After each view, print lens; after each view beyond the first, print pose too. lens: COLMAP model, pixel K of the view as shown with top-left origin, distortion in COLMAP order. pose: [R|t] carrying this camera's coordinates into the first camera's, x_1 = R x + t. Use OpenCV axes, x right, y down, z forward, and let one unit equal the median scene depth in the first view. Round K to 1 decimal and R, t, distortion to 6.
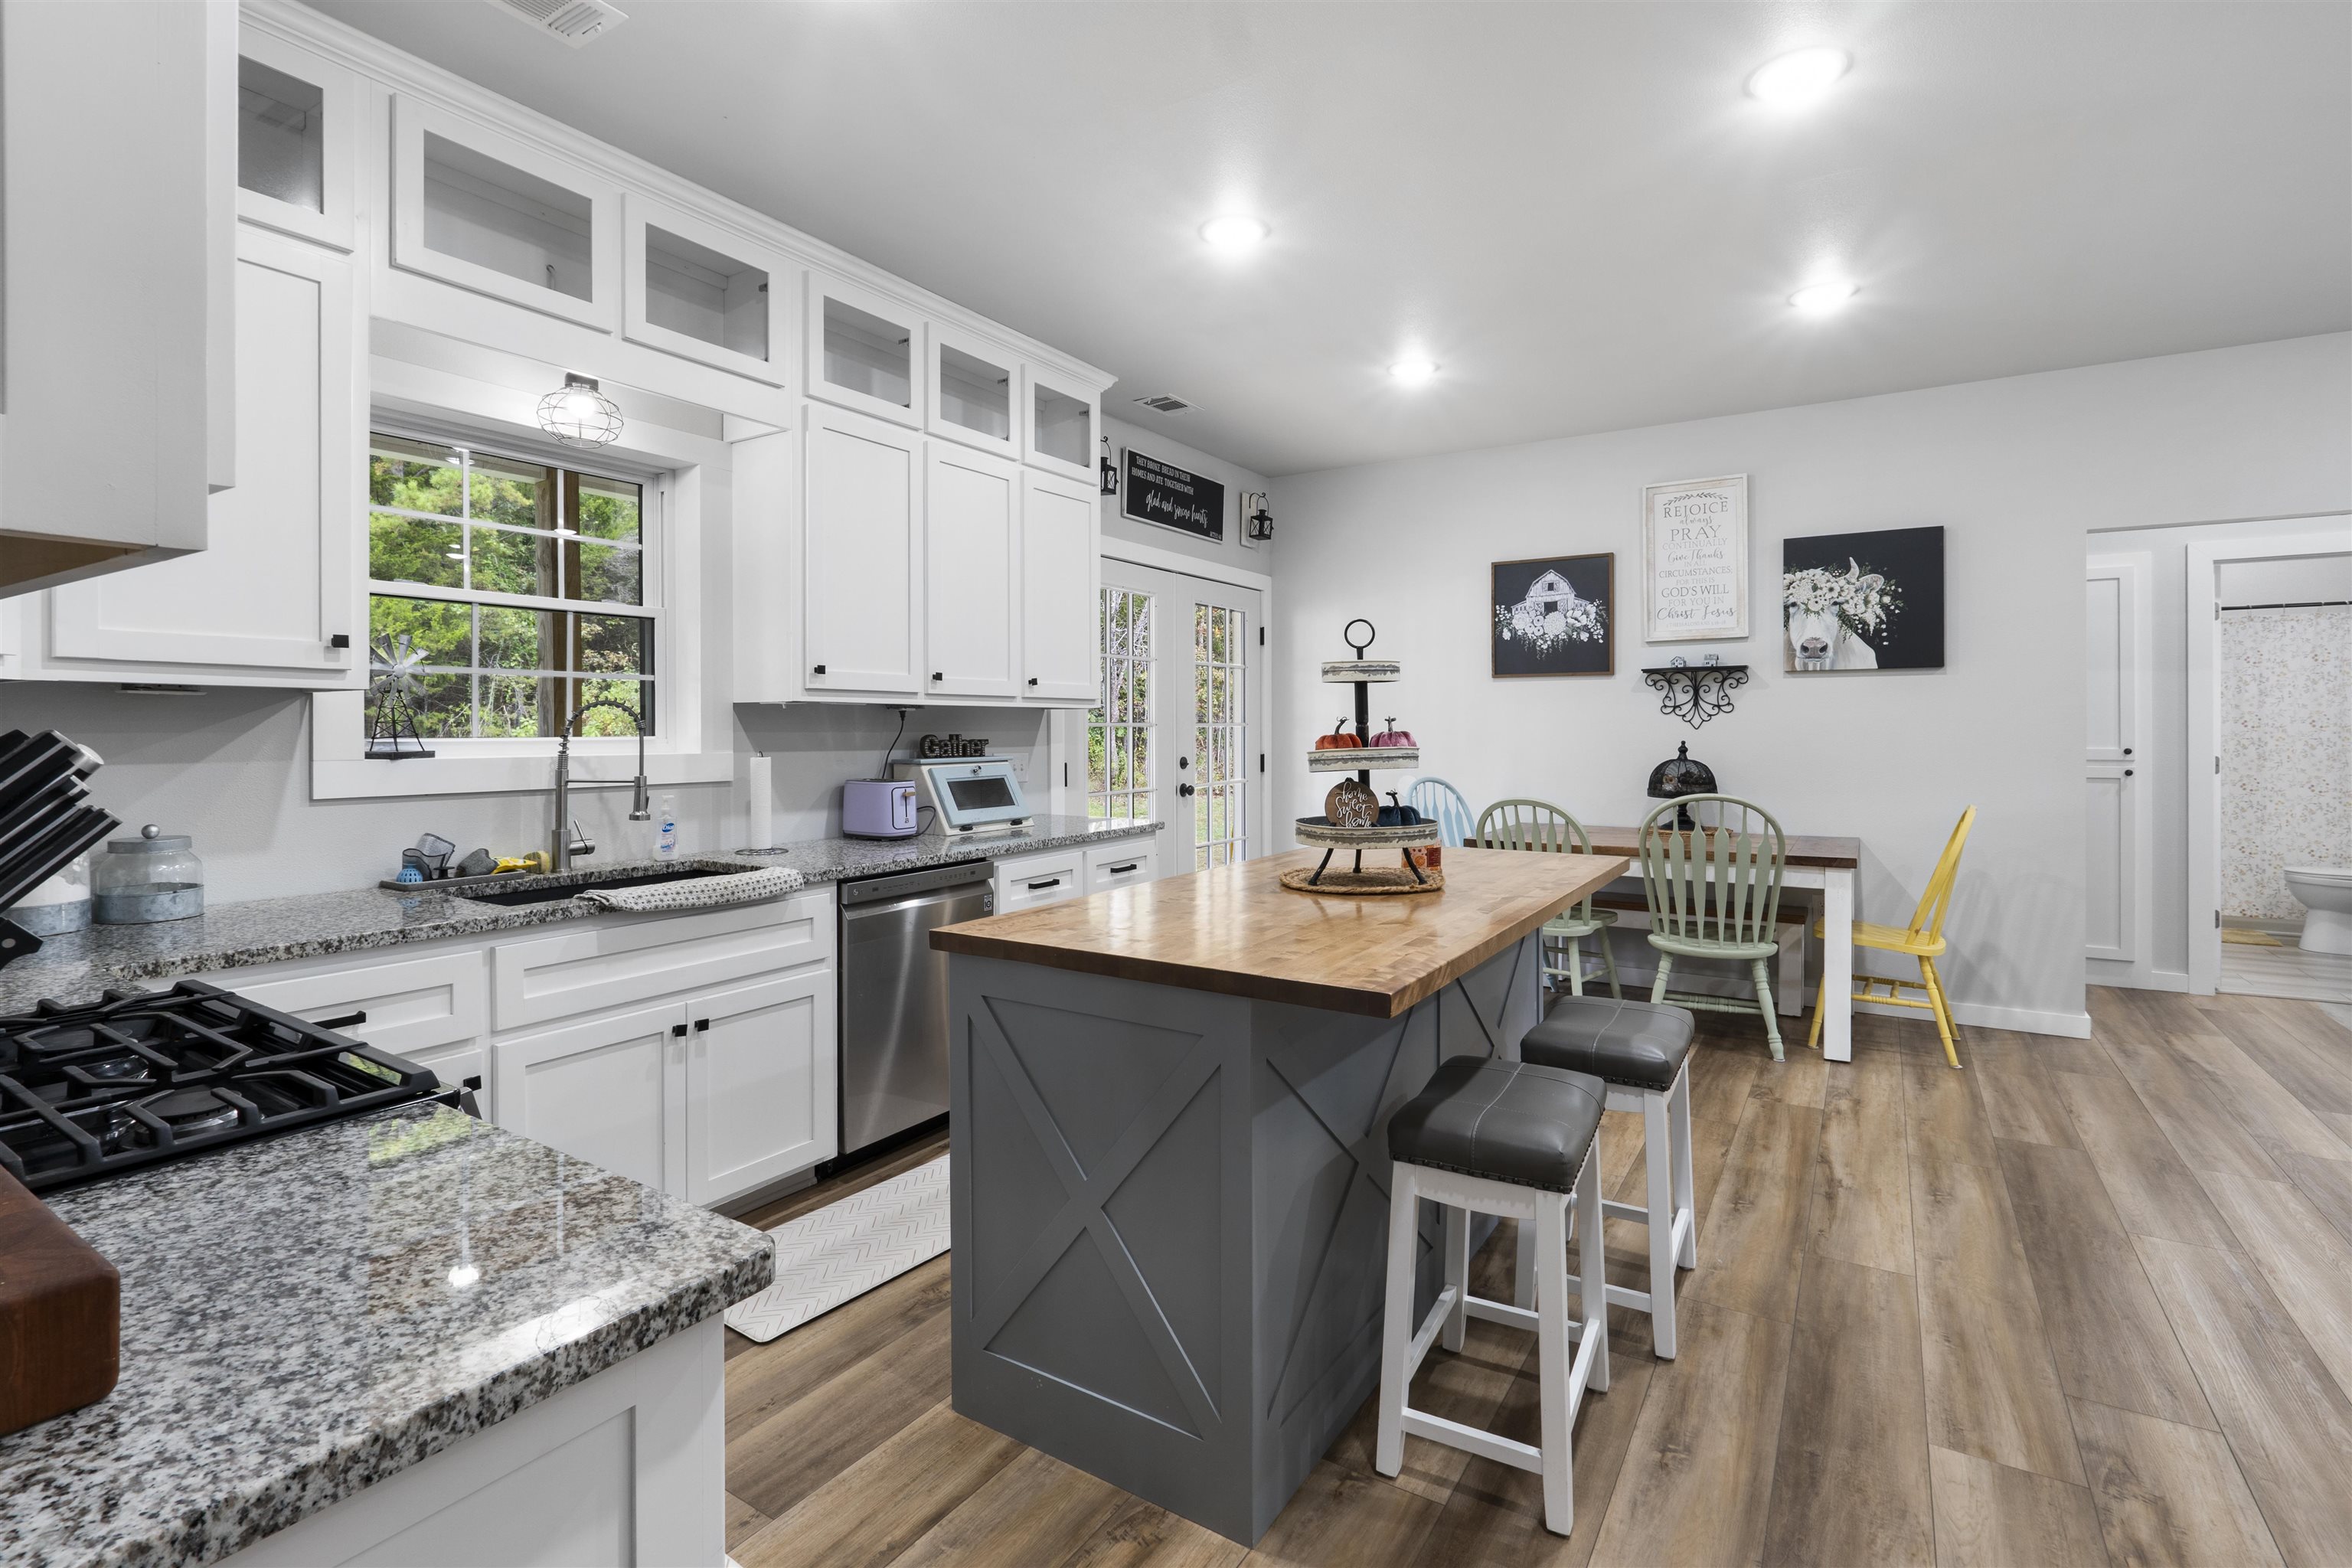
lens RADIAL K [[1096.3, 0, 1178.5], [0, 1096.3, 730.8], [0, 0, 1]] dist [-0.006488, 0.000326]
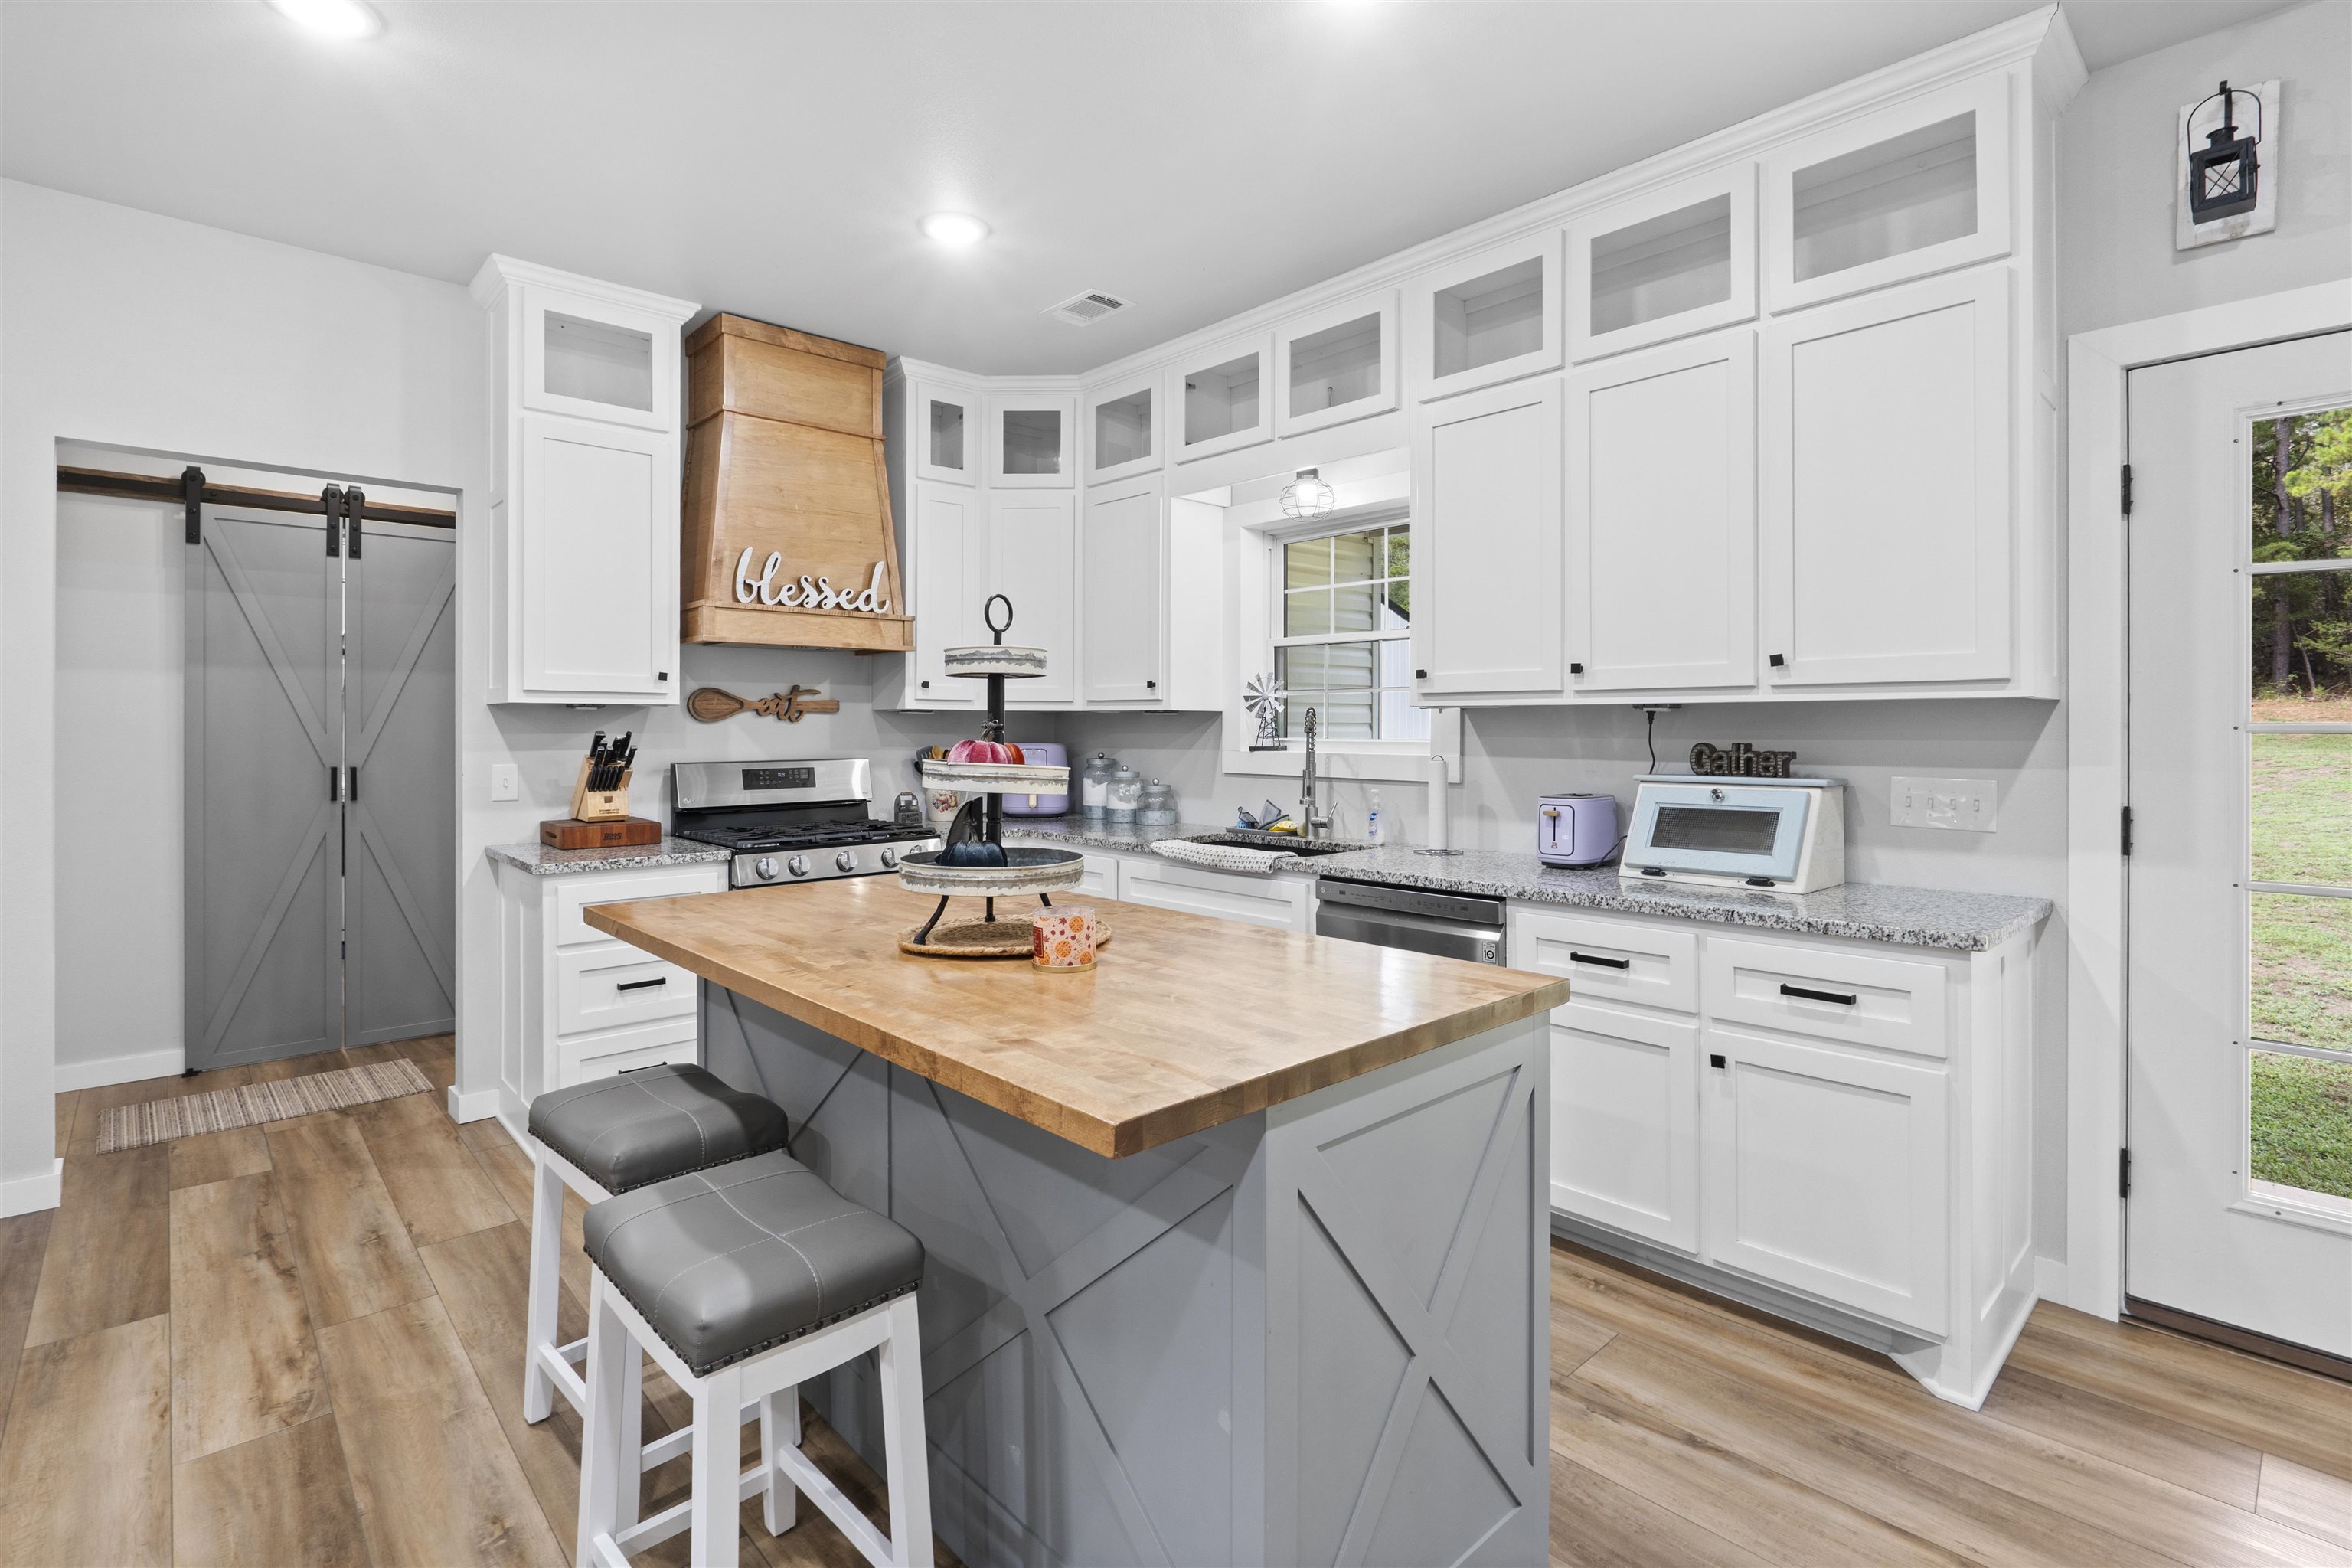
lens RADIAL K [[1096.3, 0, 1178.5], [0, 1096.3, 730.8], [0, 0, 1]] dist [-0.006488, 0.000326]
pose [[-0.248723, 0.003547, -0.968568, 0.622575], [-0.002798, 0.999986, 0.004381, -0.007457], [0.968571, 0.003800, -0.248710, 0.928345]]
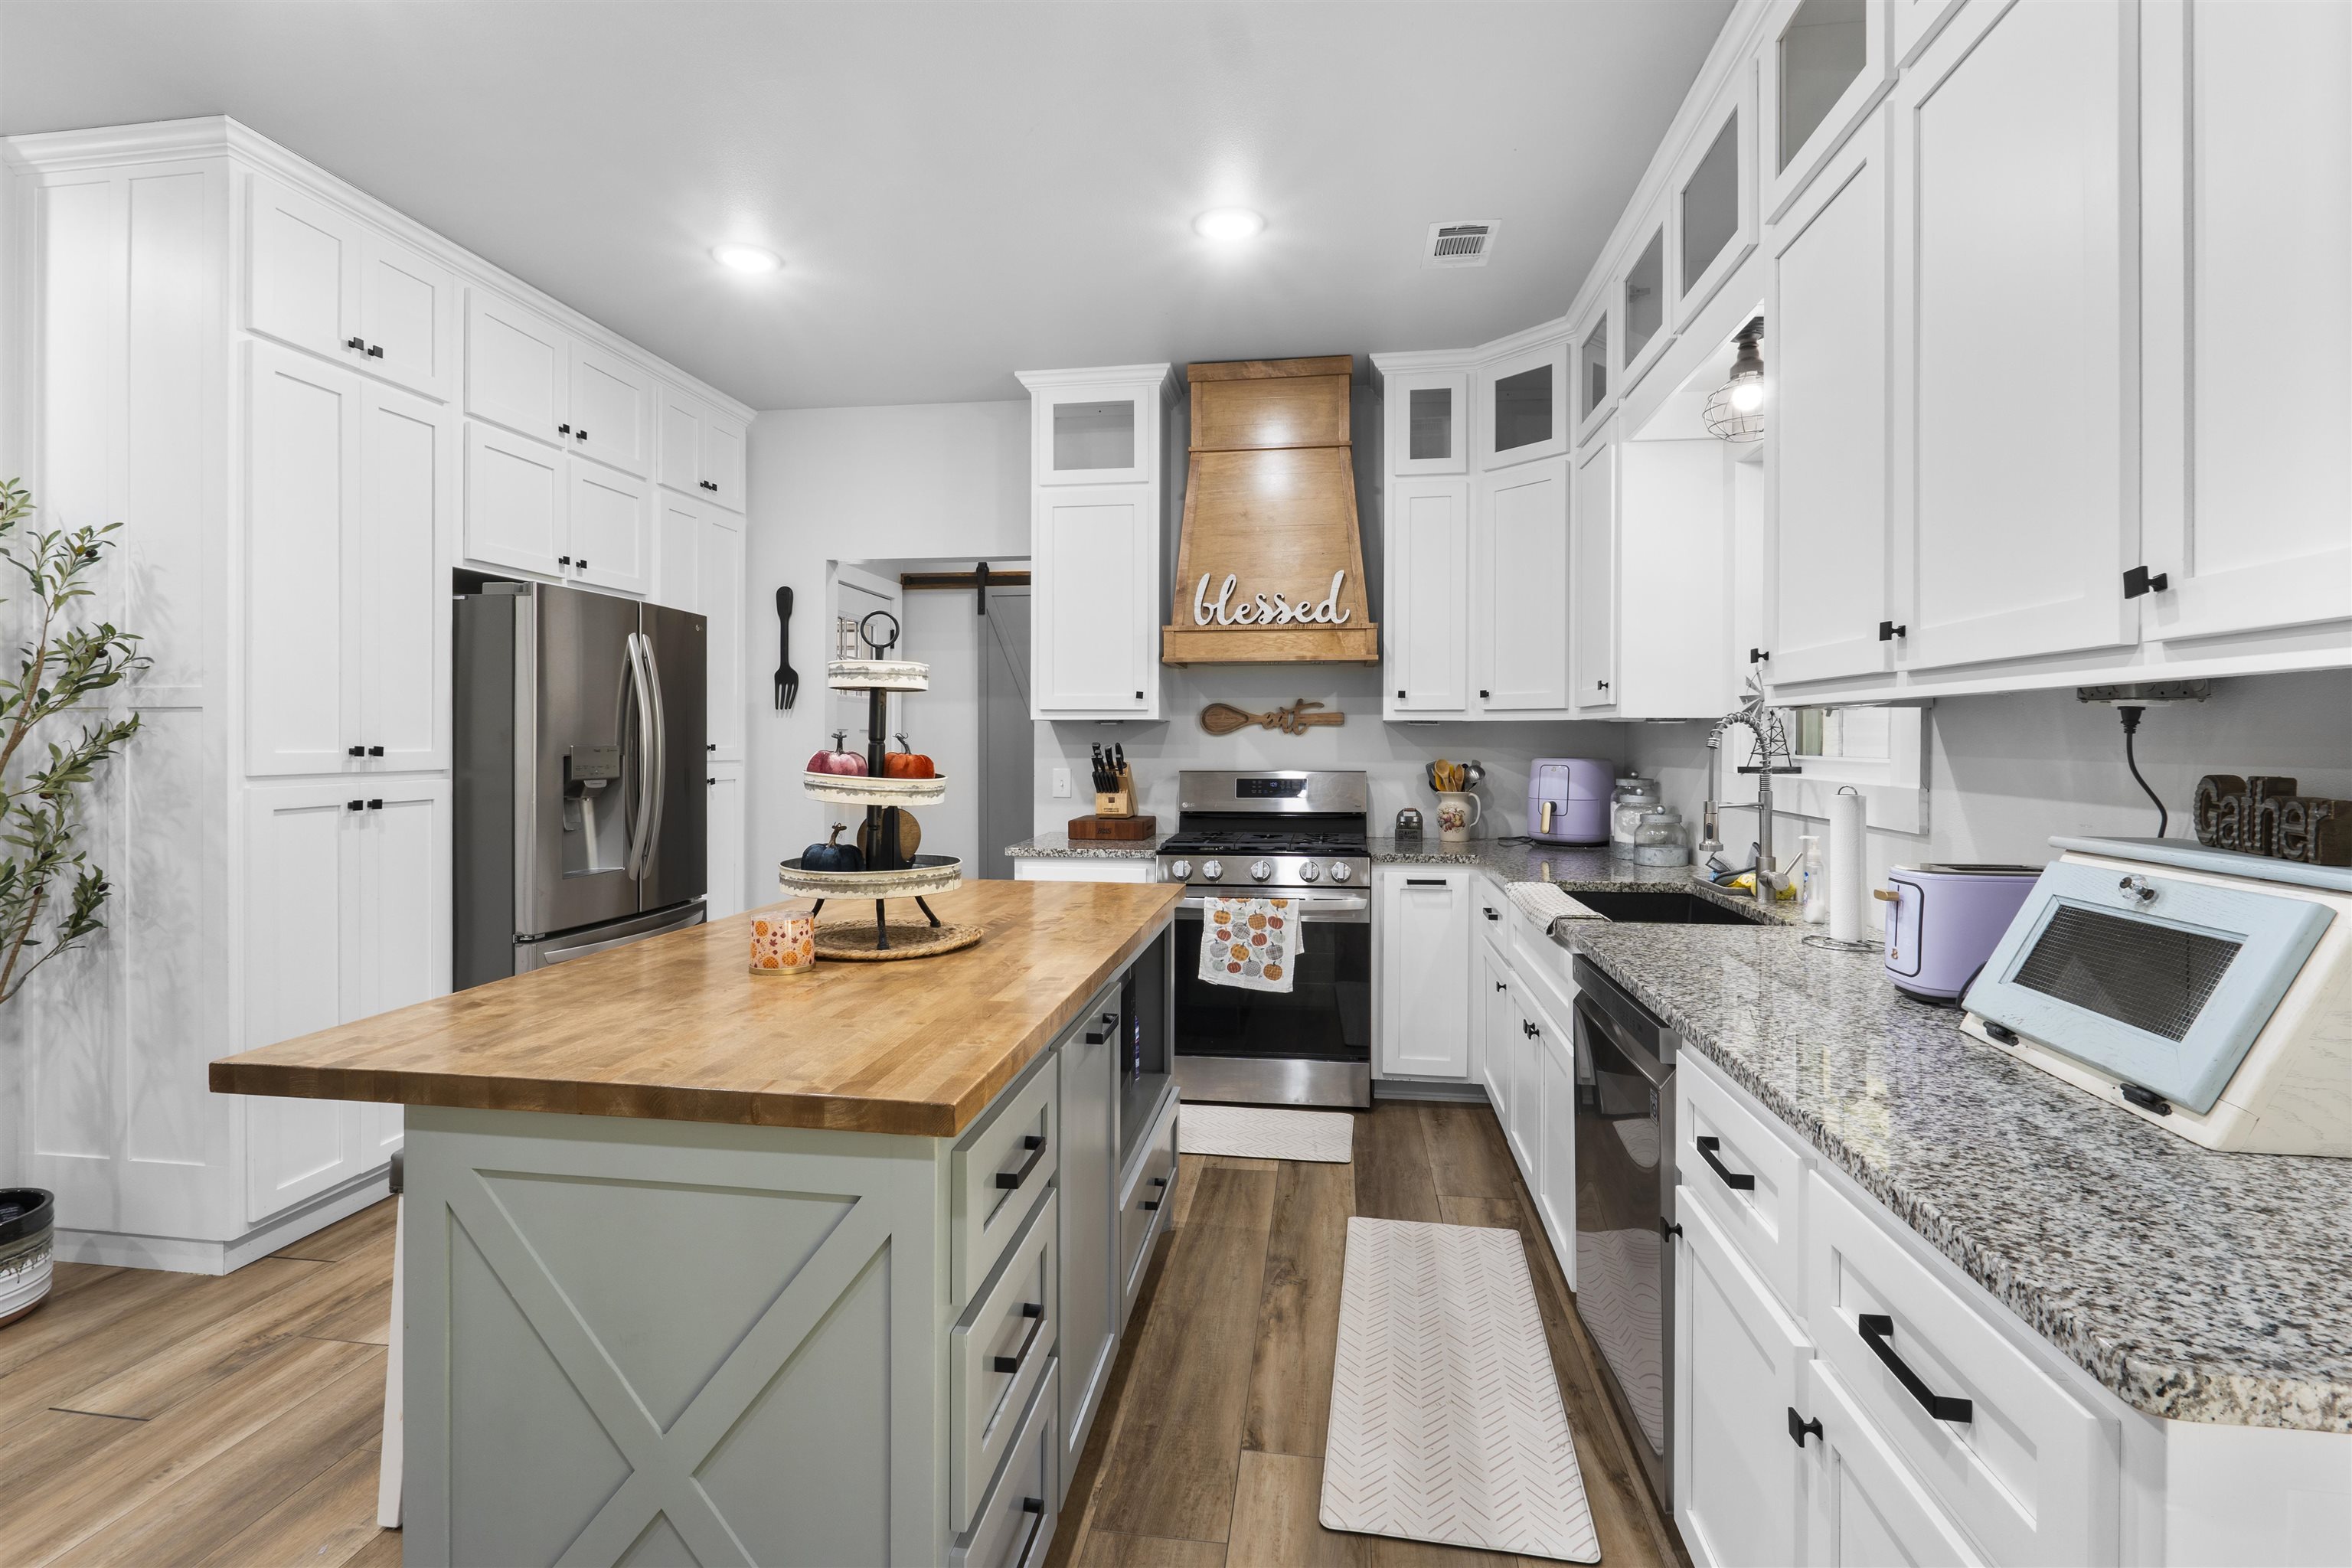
lens RADIAL K [[1088.3, 0, 1183.1], [0, 1088.3, 746.5], [0, 0, 1]] dist [-0.007000, 0.000776]
pose [[-0.910051, 0.000851, -0.414495, 0.206770], [-0.003044, 0.999957, 0.008735, -0.007350], [0.414485, 0.009211, -0.910010, 1.283537]]
